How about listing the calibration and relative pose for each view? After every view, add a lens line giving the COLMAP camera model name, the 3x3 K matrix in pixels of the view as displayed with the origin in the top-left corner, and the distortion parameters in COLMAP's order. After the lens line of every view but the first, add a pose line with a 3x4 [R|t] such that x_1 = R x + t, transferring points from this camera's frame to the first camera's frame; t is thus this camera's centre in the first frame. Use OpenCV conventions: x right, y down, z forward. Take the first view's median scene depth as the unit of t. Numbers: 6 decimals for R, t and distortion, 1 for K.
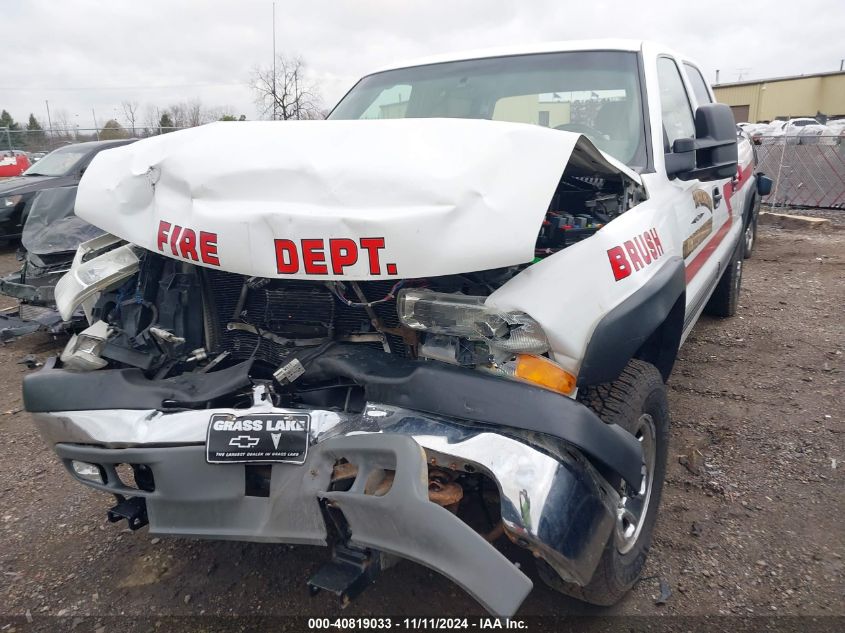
lens RADIAL K [[669.6, 0, 422.5], [0, 669.6, 316.5], [0, 0, 1]] dist [0.052916, -0.073634]
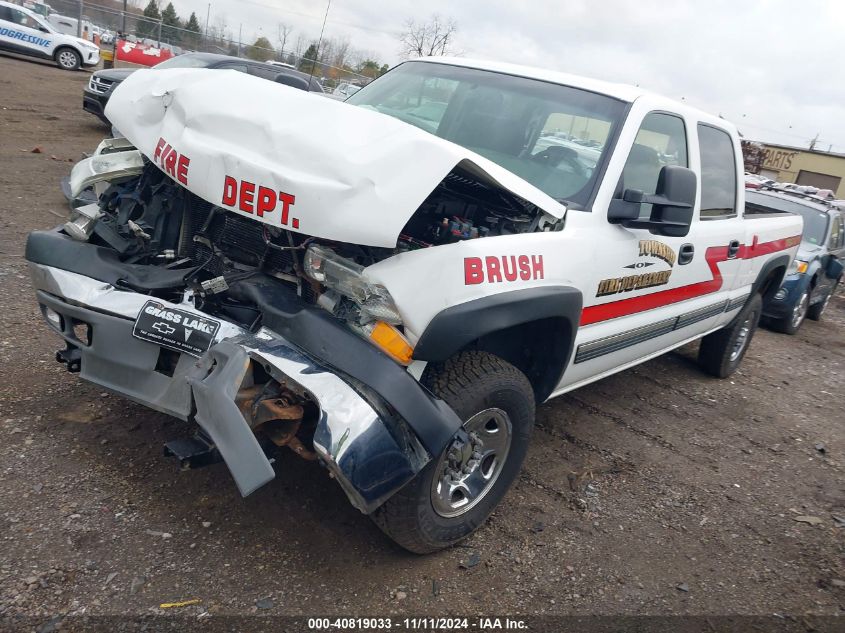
lens RADIAL K [[672.9, 0, 426.4], [0, 672.9, 317.6], [0, 0, 1]] dist [0.012448, 0.002313]
pose [[0.951637, 0.288458, -0.105730, 0.316826], [-0.284801, 0.957358, 0.048521, -0.029203], [0.115217, -0.016062, 0.993210, -0.170718]]
